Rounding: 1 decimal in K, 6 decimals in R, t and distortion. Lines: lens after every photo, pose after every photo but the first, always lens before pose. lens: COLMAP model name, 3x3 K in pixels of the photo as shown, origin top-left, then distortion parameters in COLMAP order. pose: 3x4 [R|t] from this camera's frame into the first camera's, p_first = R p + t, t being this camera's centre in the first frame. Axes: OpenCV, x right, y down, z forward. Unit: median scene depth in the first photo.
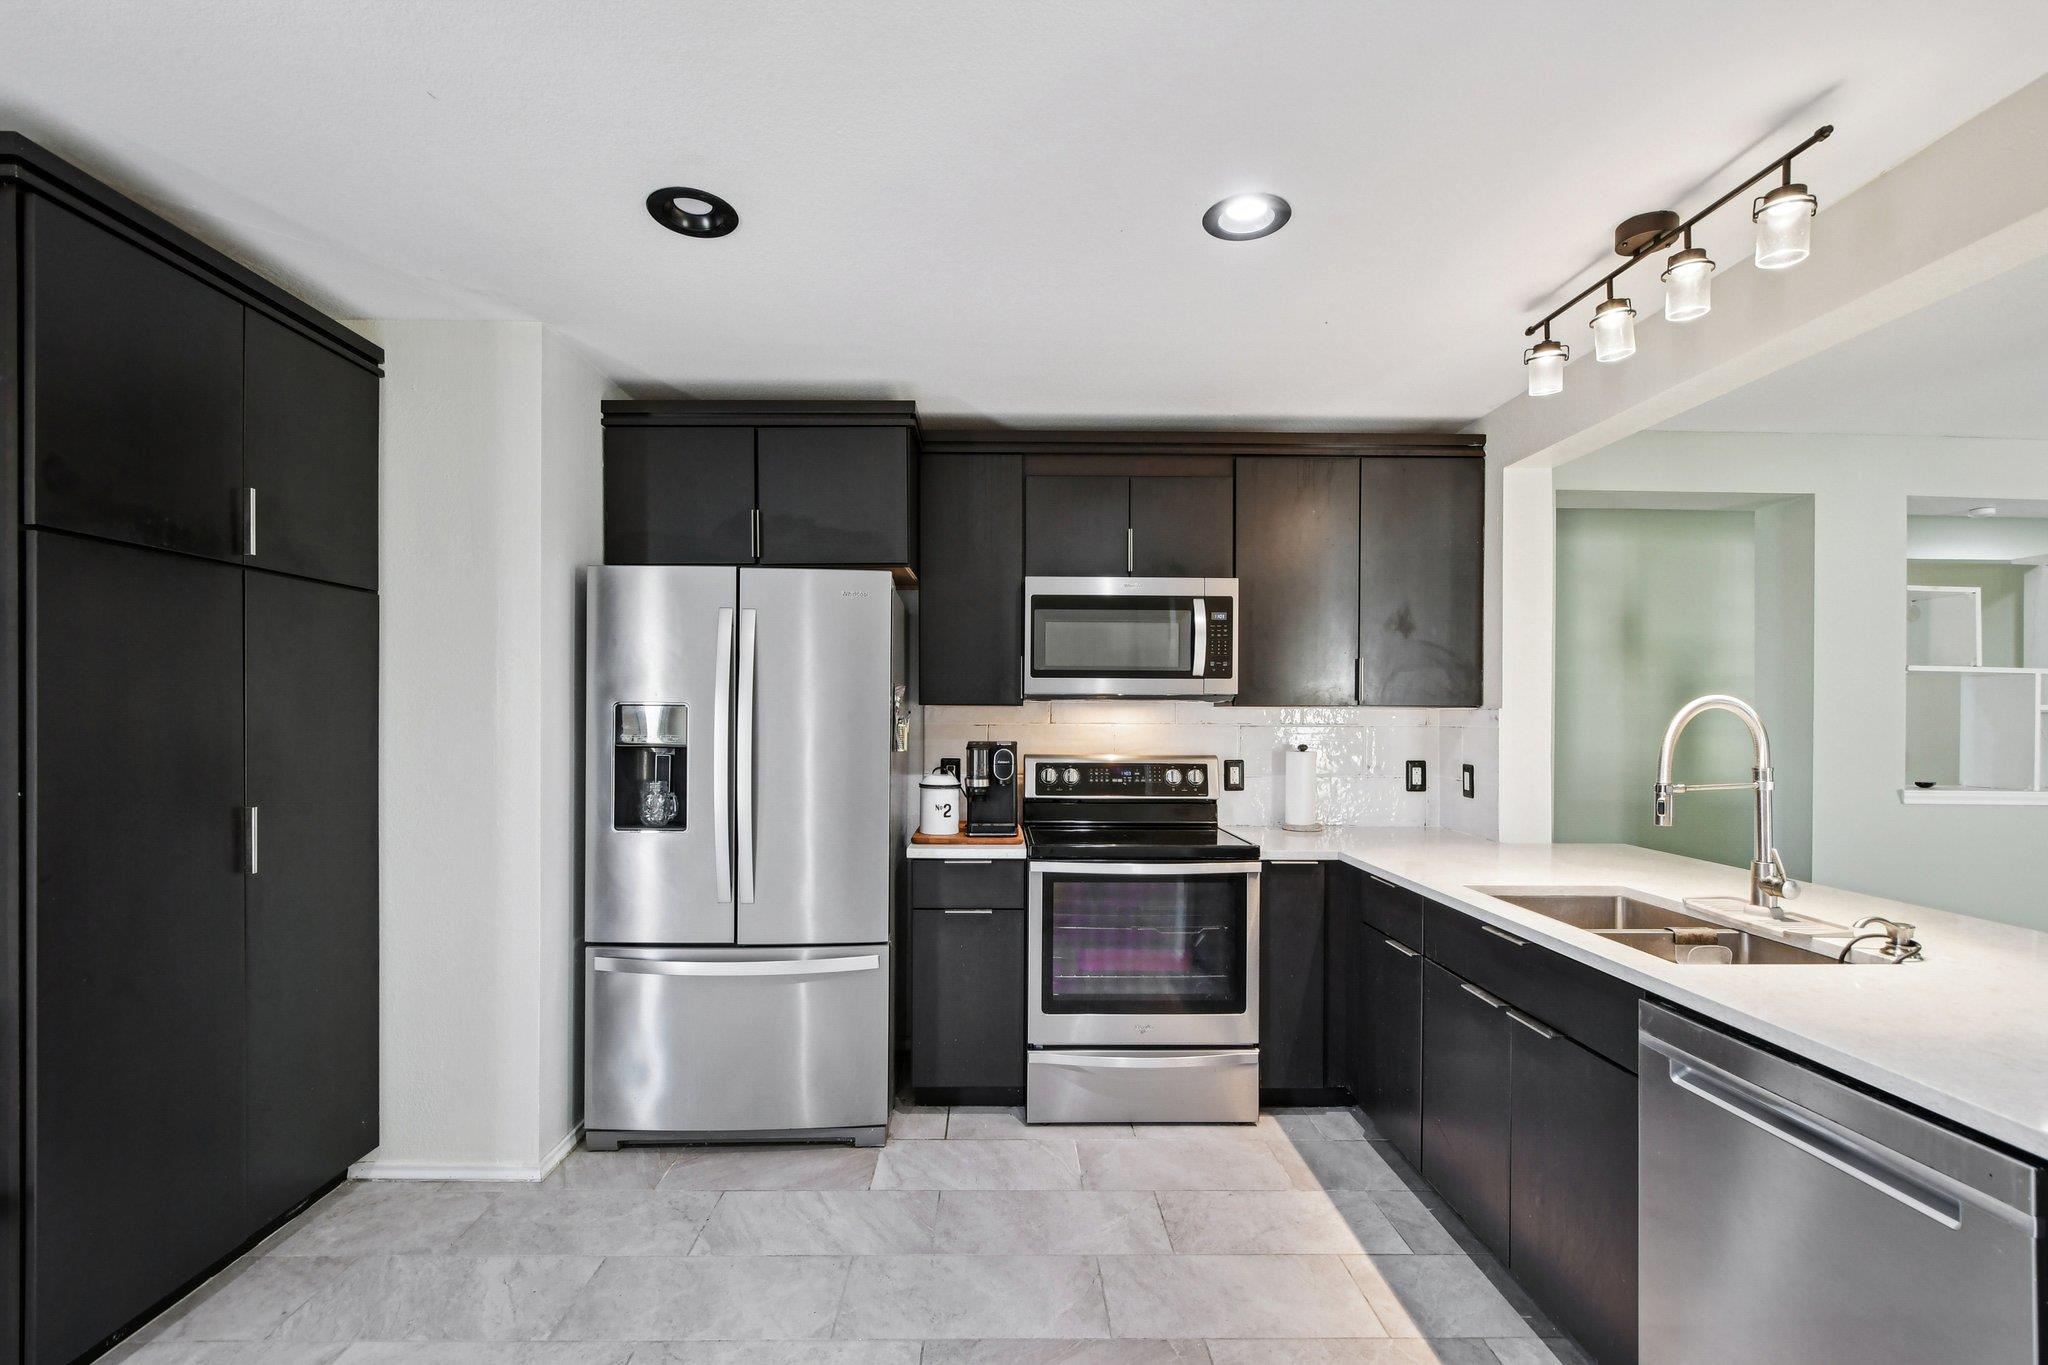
lens RADIAL K [[901.7, 0, 1010.8], [0, 901.7, 722.5], [0, 0, 1]] dist [0.002773, -0.002001]
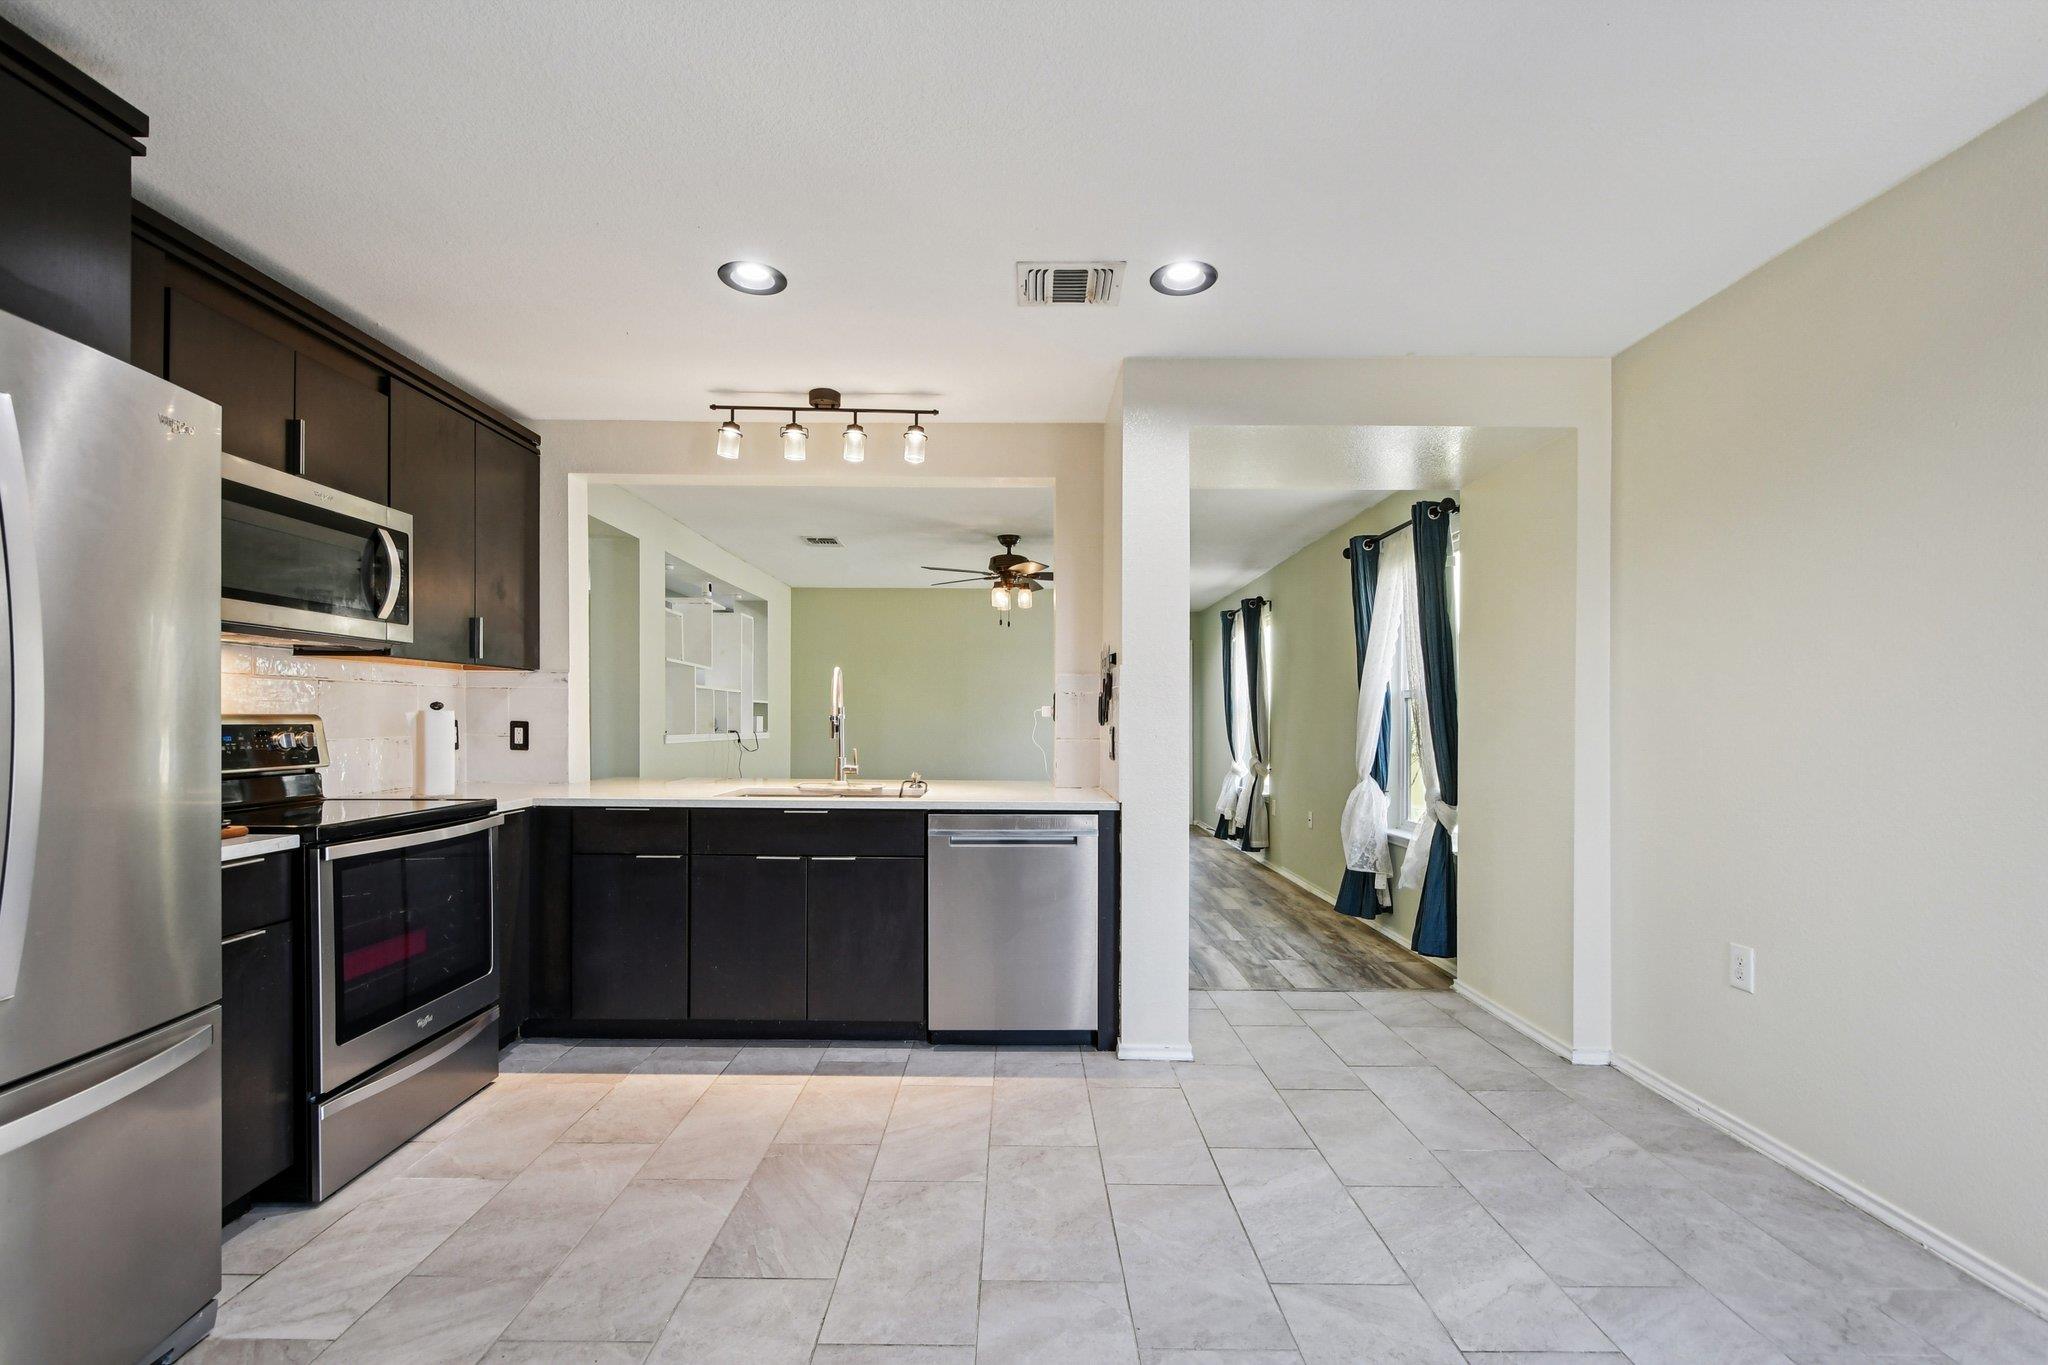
lens RADIAL K [[901.7, 0, 1011.1], [0, 901.7, 722.3], [0, 0, 1]] dist [0.002773, -0.002001]
pose [[0.021664, -0.009645, 0.999719, -0.759949], [0.003152, 0.999949, 0.009578, 0.048499], [-0.999760, 0.002944, 0.021693, 0.446818]]
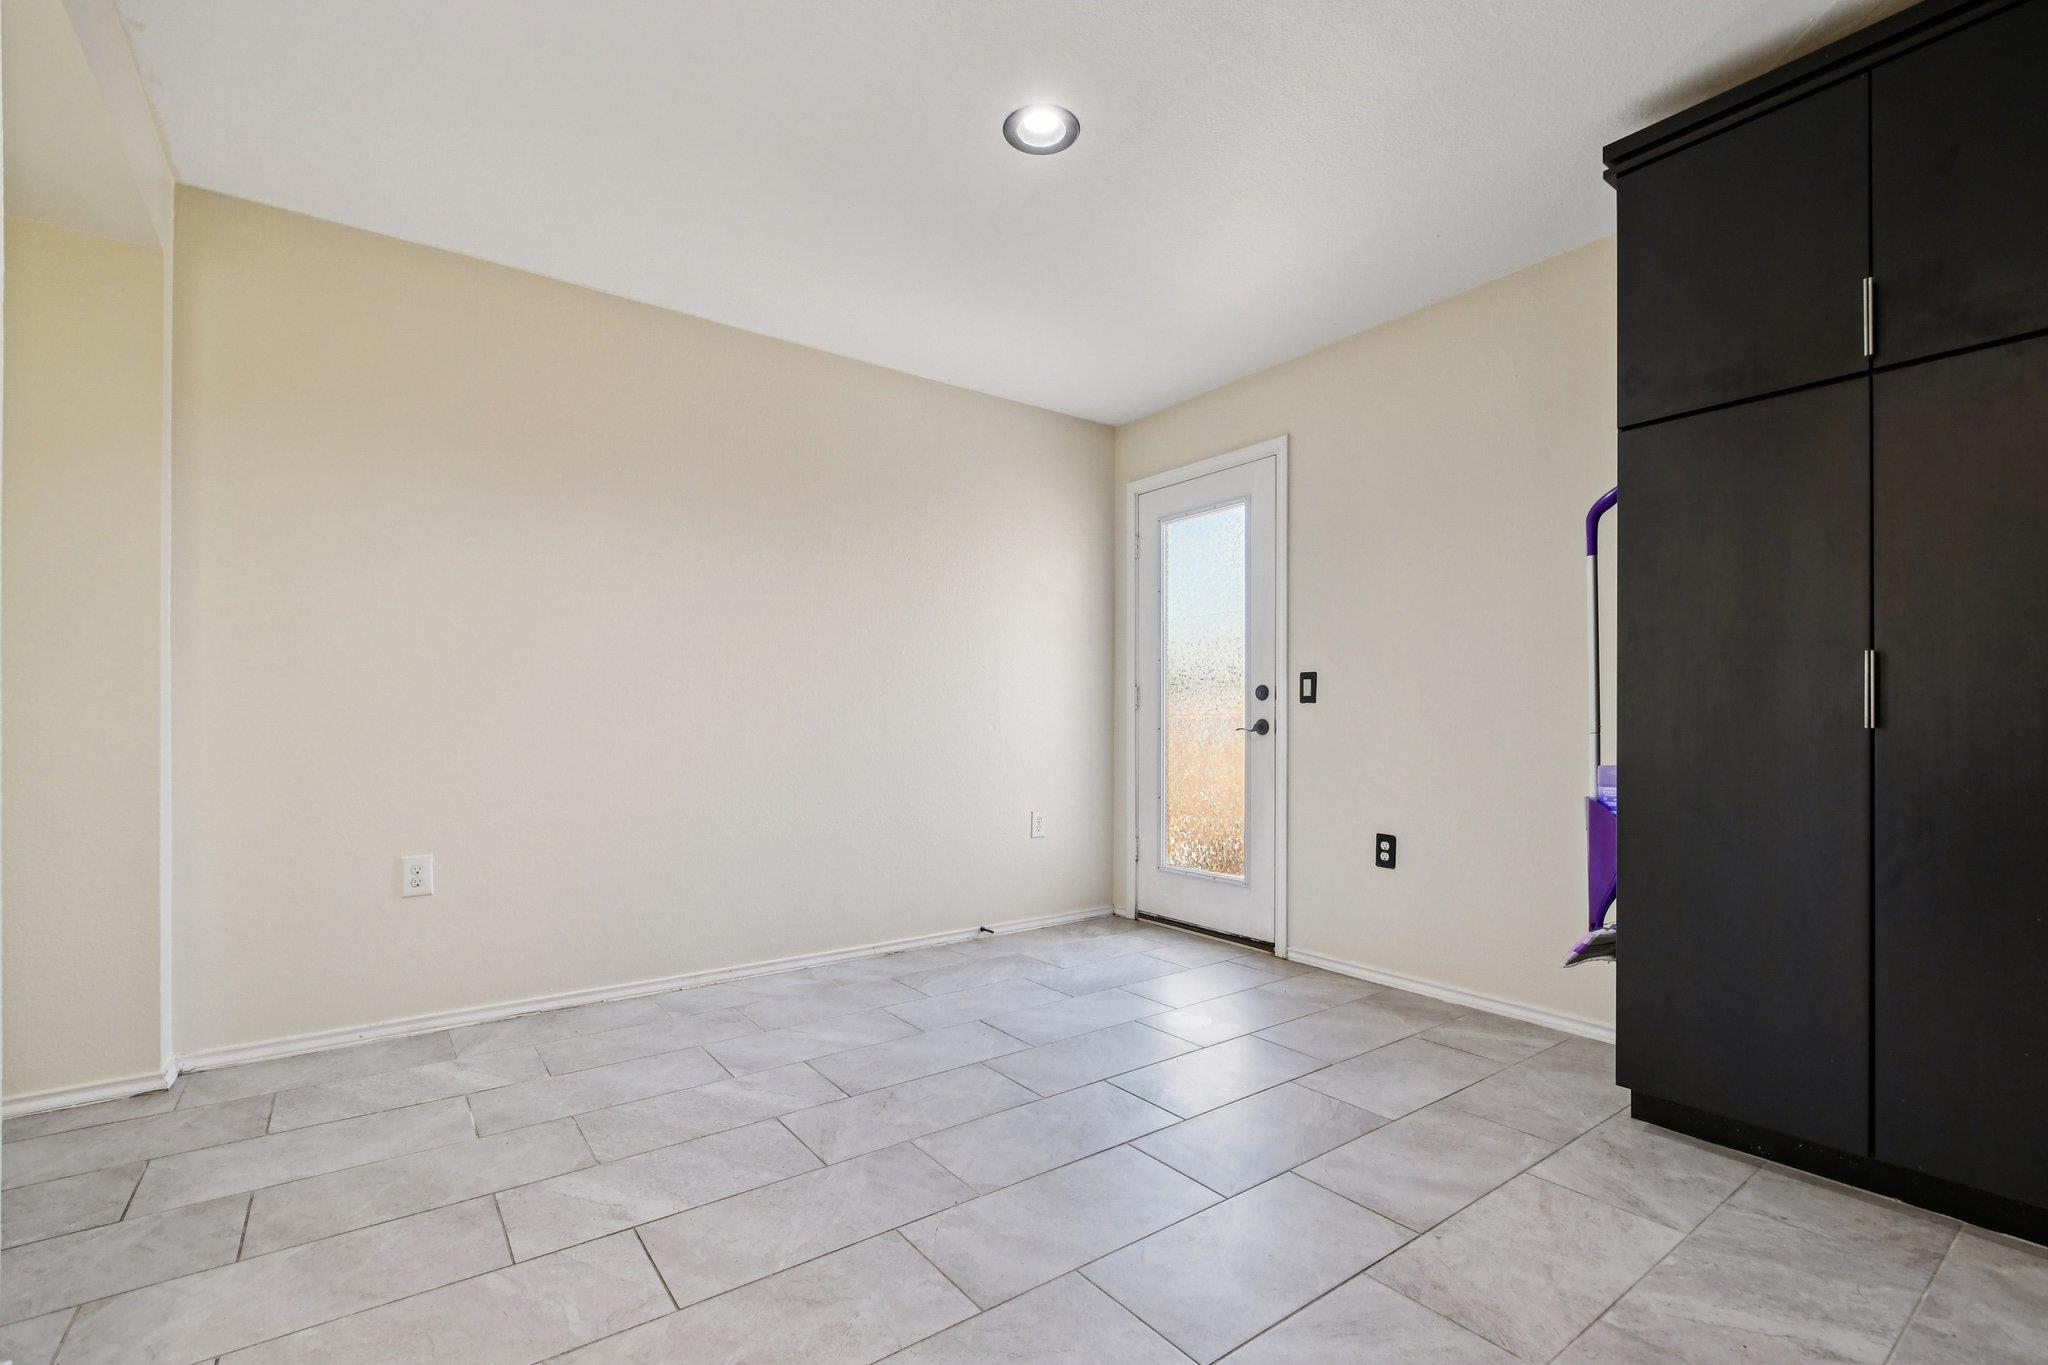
lens RADIAL K [[901.7, 0, 1024.3], [0, 901.7, 722.3], [0, 0, 1]] dist [0.002773, -0.002001]
pose [[-0.812340, -0.008121, -0.583128, 0.233468], [-0.012072, 0.999923, 0.002892, 0.129346], [0.583060, 0.009388, -0.812375, 0.939953]]
